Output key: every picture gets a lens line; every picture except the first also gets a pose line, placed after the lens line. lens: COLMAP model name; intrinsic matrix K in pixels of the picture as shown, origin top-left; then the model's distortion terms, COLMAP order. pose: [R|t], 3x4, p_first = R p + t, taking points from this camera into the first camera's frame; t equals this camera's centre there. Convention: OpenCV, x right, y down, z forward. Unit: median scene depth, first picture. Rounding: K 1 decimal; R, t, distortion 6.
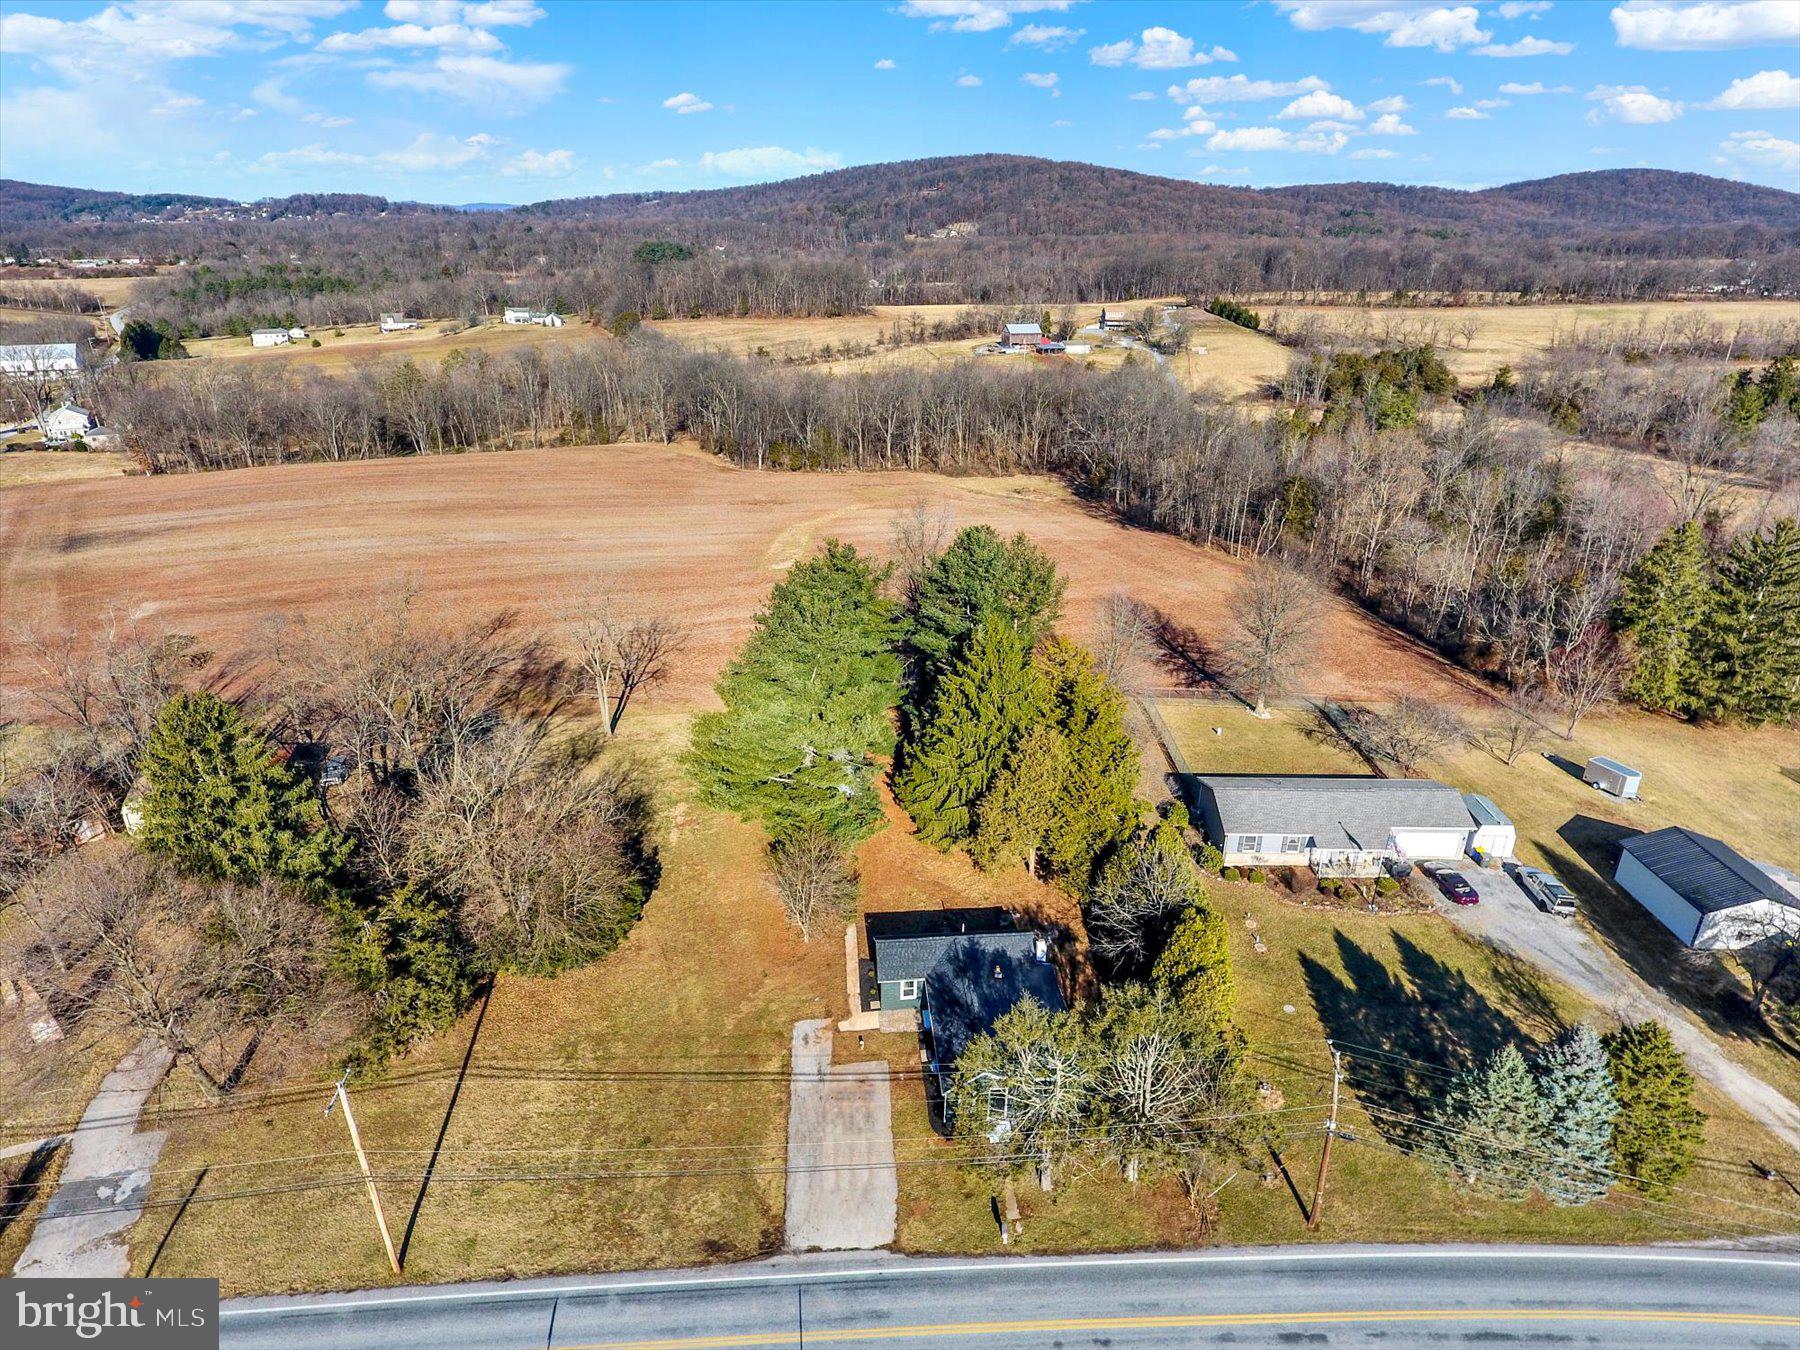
lens RADIAL K [[1046.7, 0, 918.3], [0, 1046.7, 681.1], [0, 0, 1]] dist [-0.000812, -0.003102]
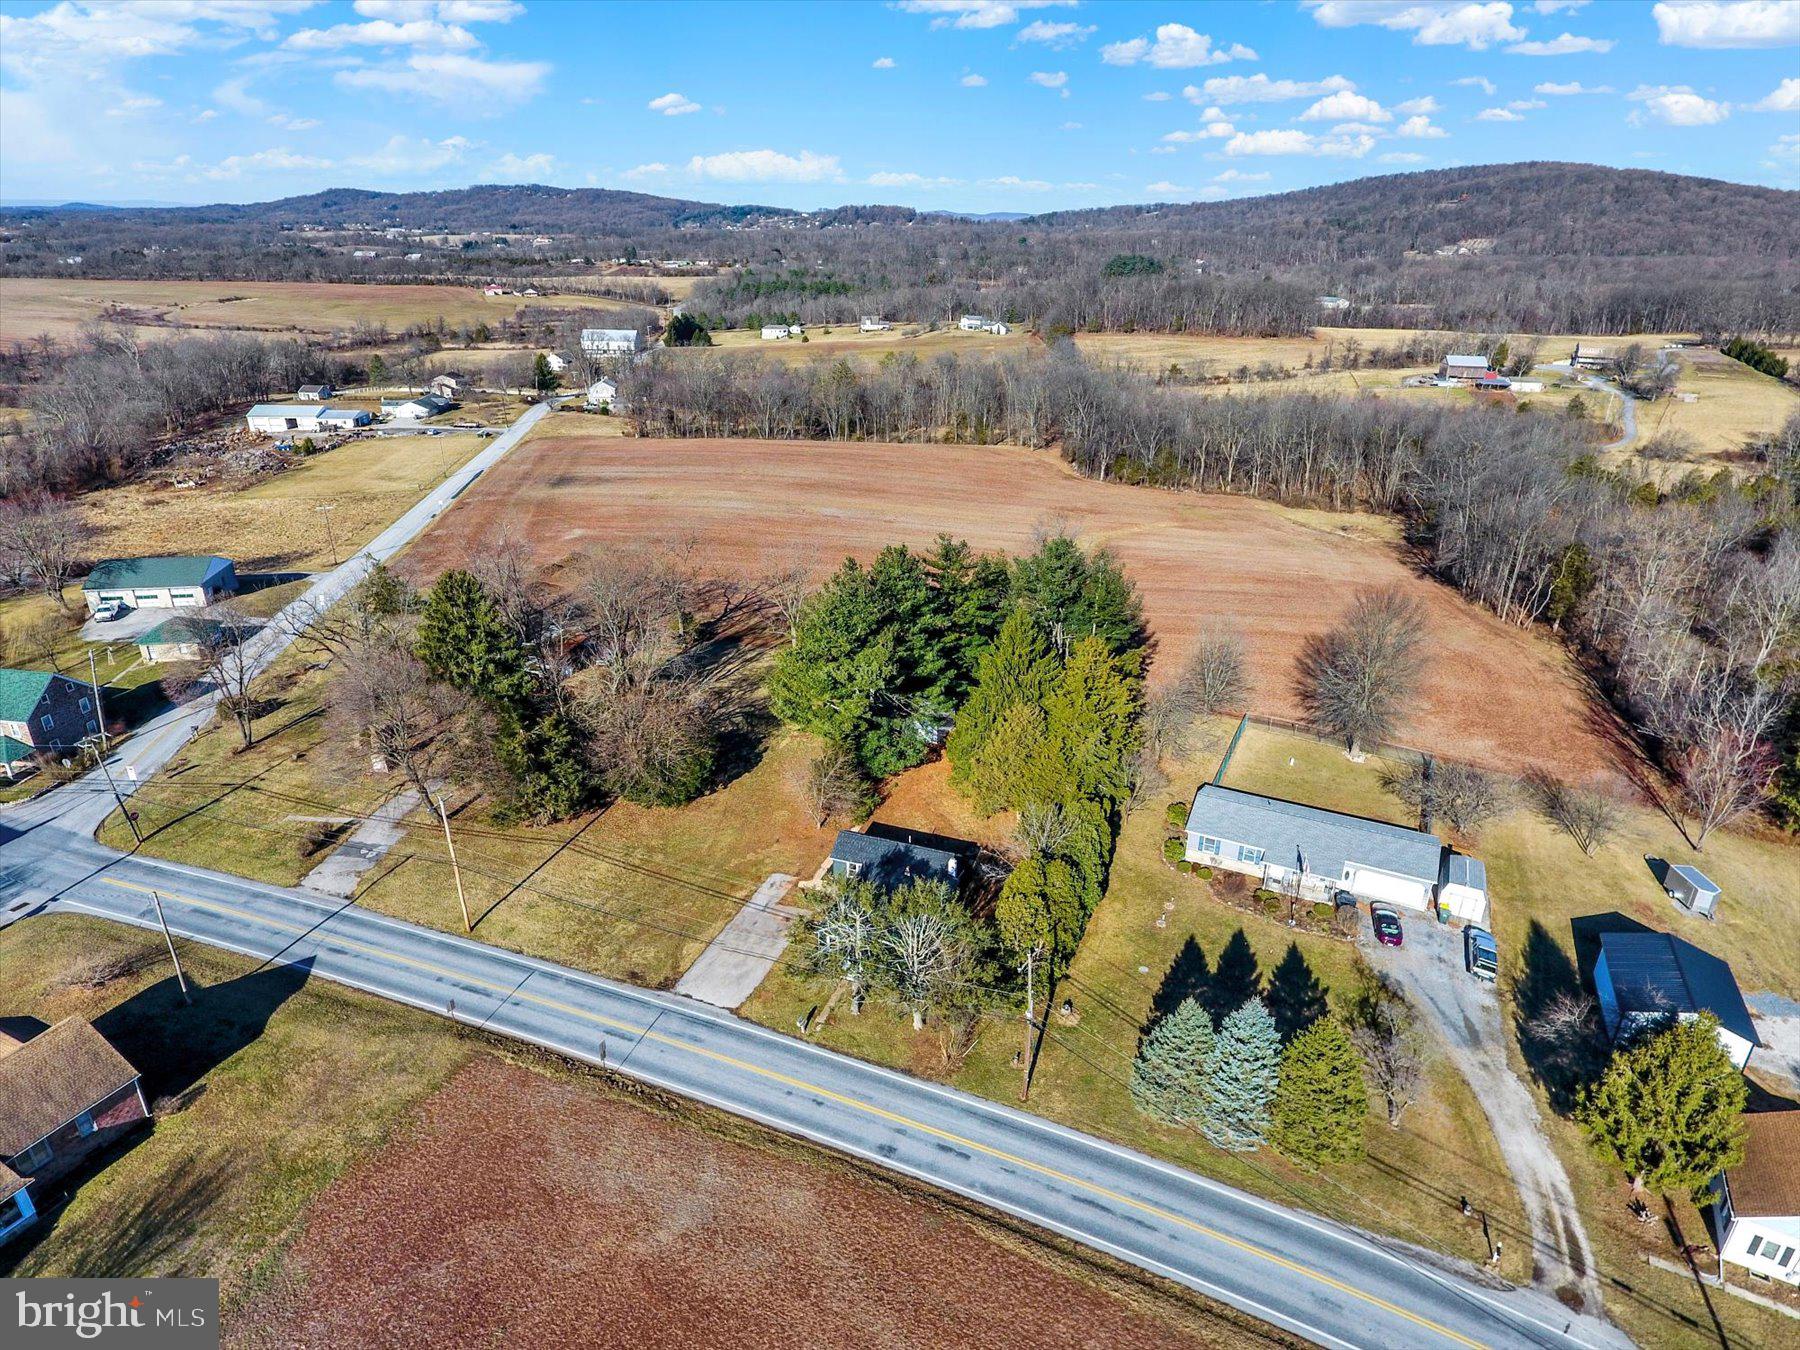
lens RADIAL K [[1046.7, 0, 918.3], [0, 1046.7, 681.1], [0, 0, 1]] dist [-0.000812, -0.003102]
pose [[0.905638, 0.174212, -0.386615, 0.060575], [-0.177208, 0.983770, 0.028188, 0.000886], [0.385250, 0.042983, 0.921810, -0.021959]]
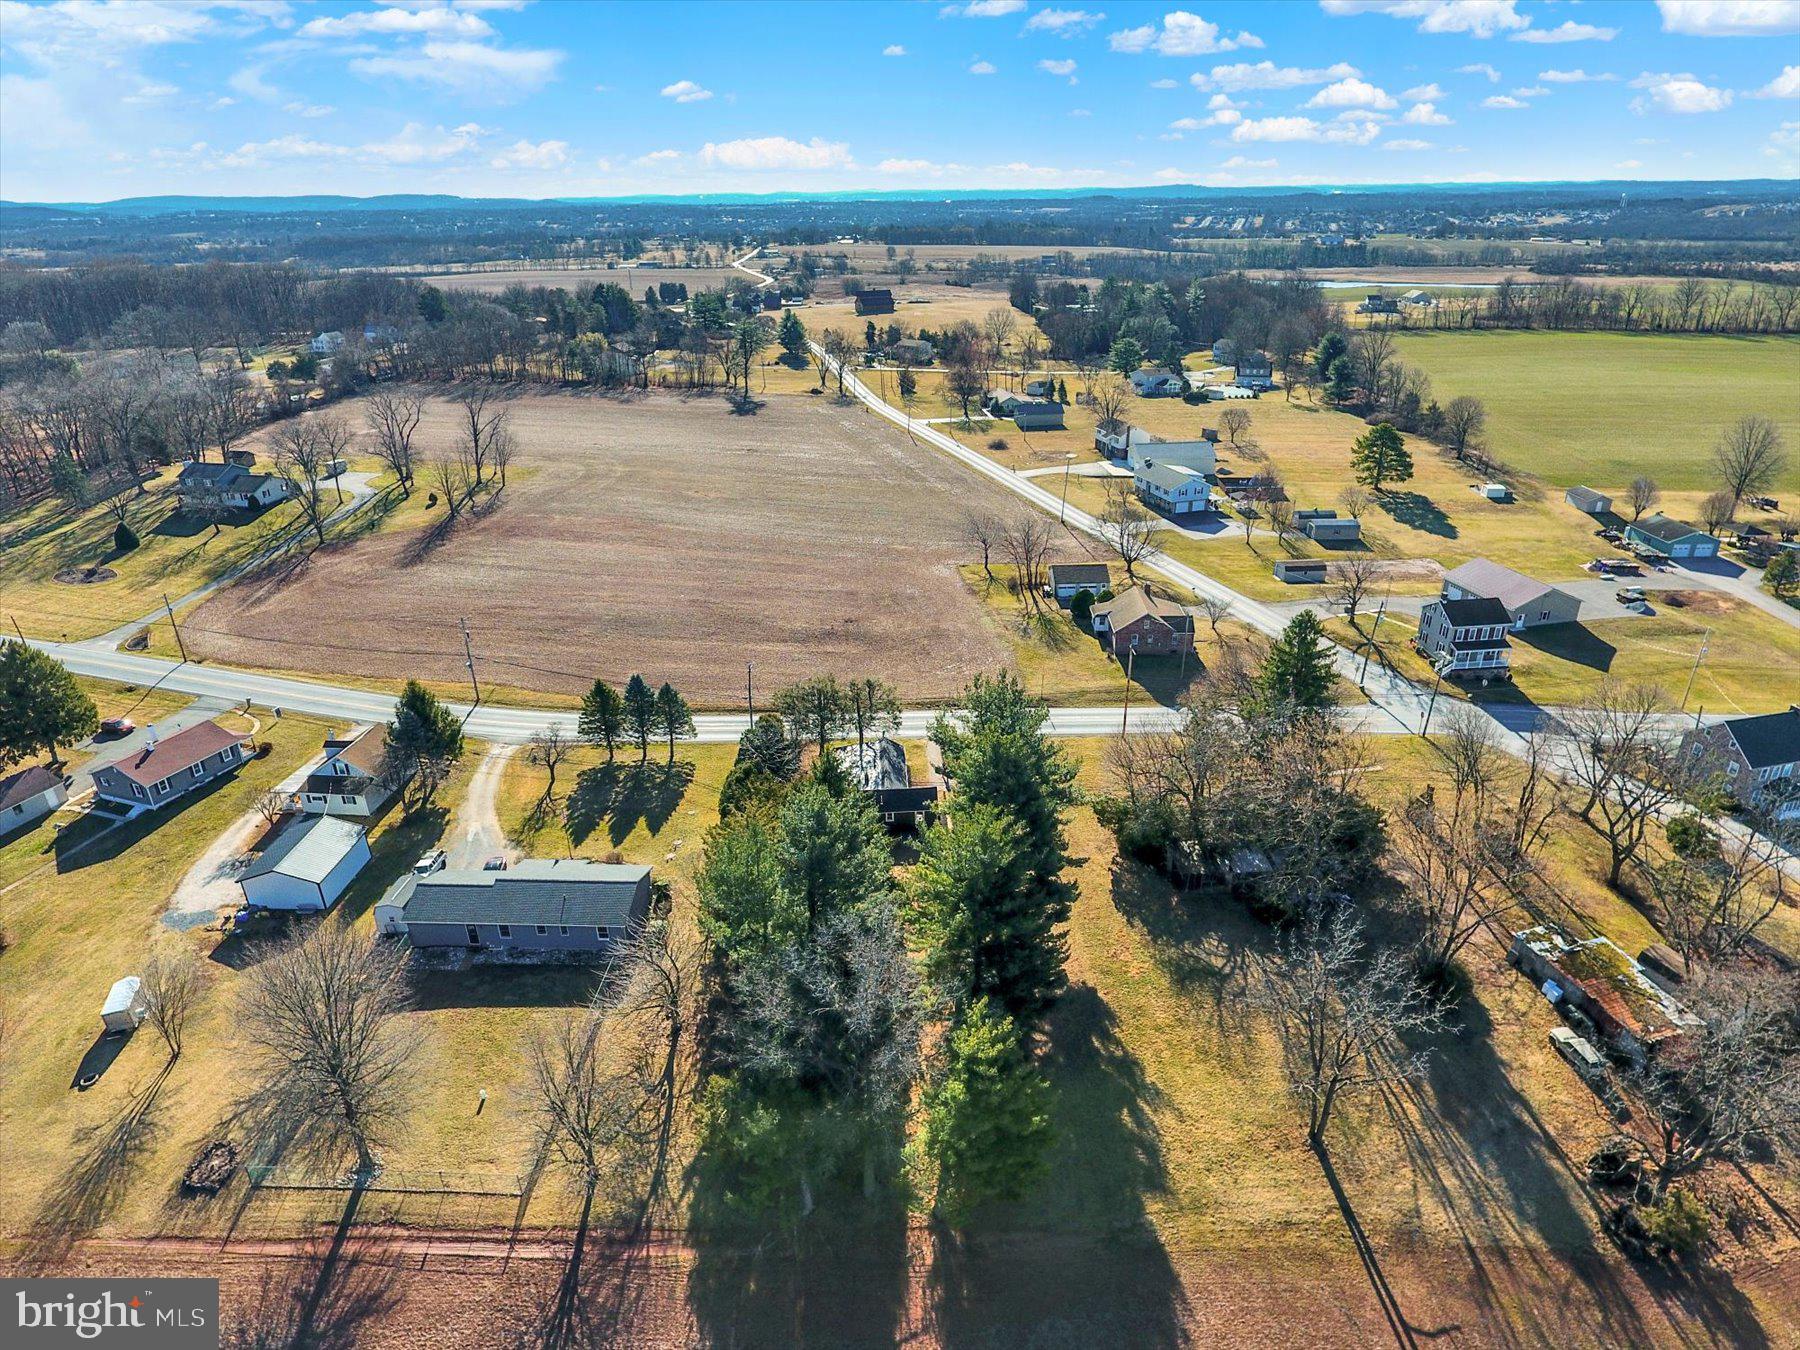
lens RADIAL K [[1046.7, 0, 918.3], [0, 1046.7, 681.1], [0, 0, 1]] dist [-0.000812, -0.003102]
pose [[-0.998917, -0.018442, 0.042724, -0.009231], [0.020023, 0.658430, 0.752376, -0.125537], [-0.042007, 0.752416, -0.657347, 0.224101]]
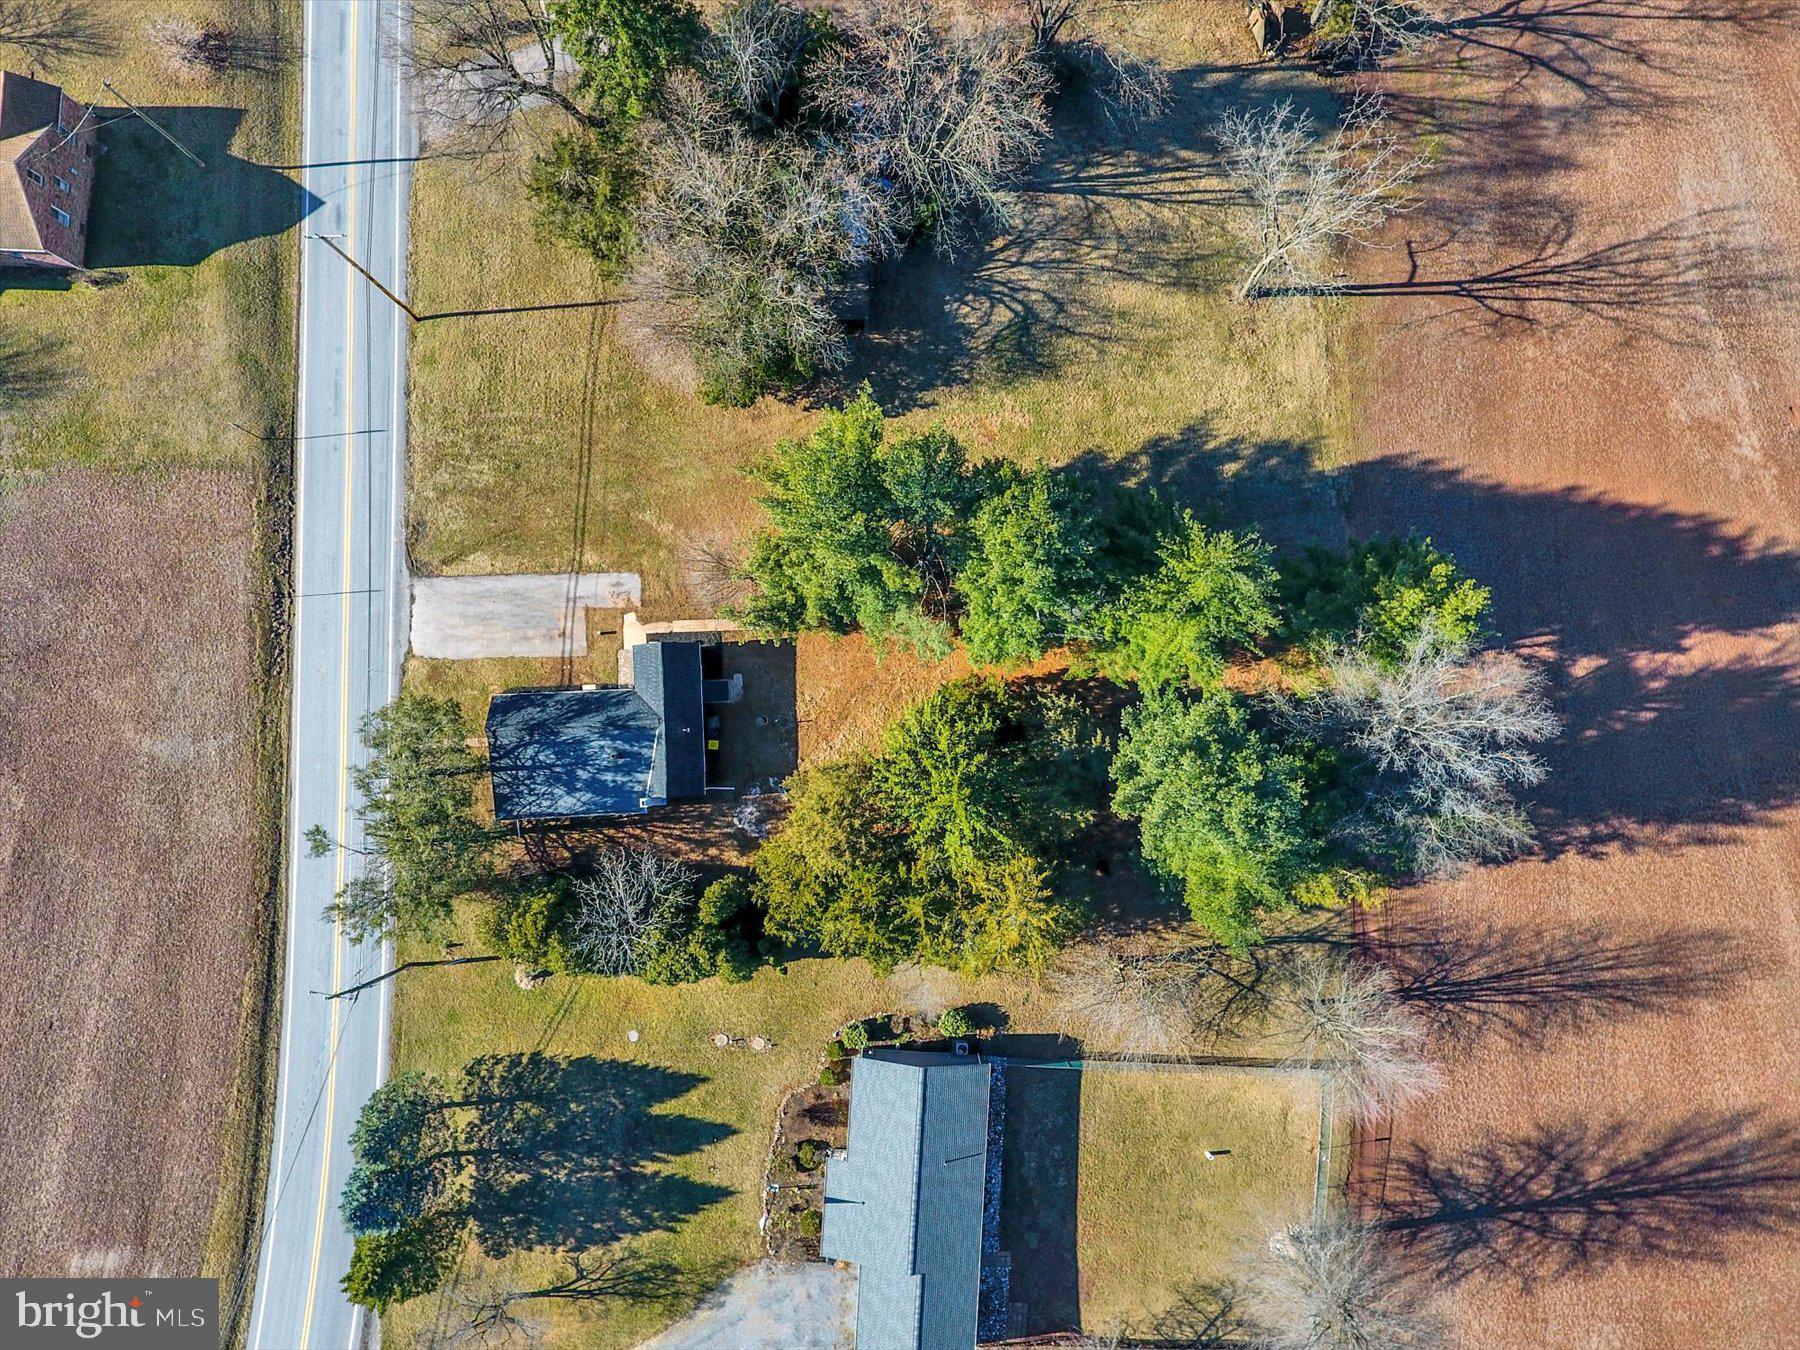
lens RADIAL K [[1046.7, 0, 918.3], [0, 1046.7, 681.1], [0, 0, 1]] dist [-0.000812, -0.003102]
pose [[-0.056069, 0.996308, -0.065007, 0.005712], [-0.414028, 0.036046, 0.909550, -0.090594], [0.908536, 0.077912, 0.410478, 0.092854]]
